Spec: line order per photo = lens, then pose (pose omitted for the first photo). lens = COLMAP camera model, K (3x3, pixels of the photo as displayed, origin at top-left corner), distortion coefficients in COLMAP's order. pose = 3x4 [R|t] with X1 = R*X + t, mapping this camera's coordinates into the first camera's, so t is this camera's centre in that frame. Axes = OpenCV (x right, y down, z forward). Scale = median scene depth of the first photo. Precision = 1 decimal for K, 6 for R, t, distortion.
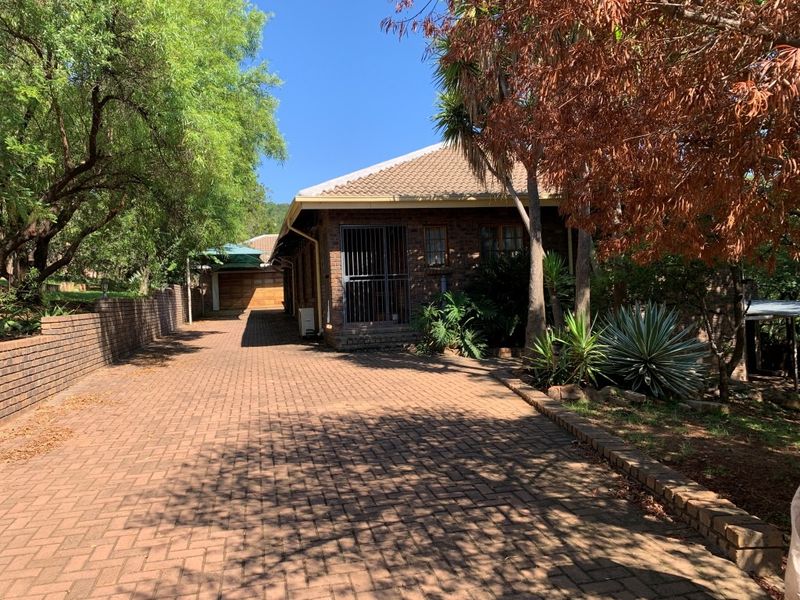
lens RADIAL K [[604.6, 0, 400.0], [0, 604.6, 300.0], [0, 0, 1]] dist [-0.000641, 0.000608]
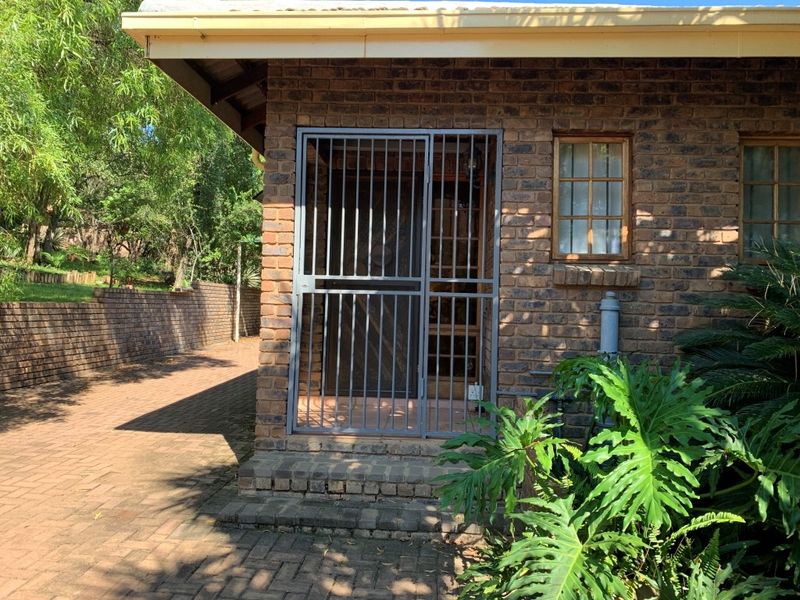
lens RADIAL K [[610.9, 0, 399.4], [0, 610.9, 279.1], [0, 0, 1]] dist [0.037596, -0.000202]
pose [[0.953612, 0.053642, -0.296220, 0.060650], [-0.068481, 0.996853, -0.039939, -0.026486], [0.293145, 0.058372, 0.954284, 0.654508]]
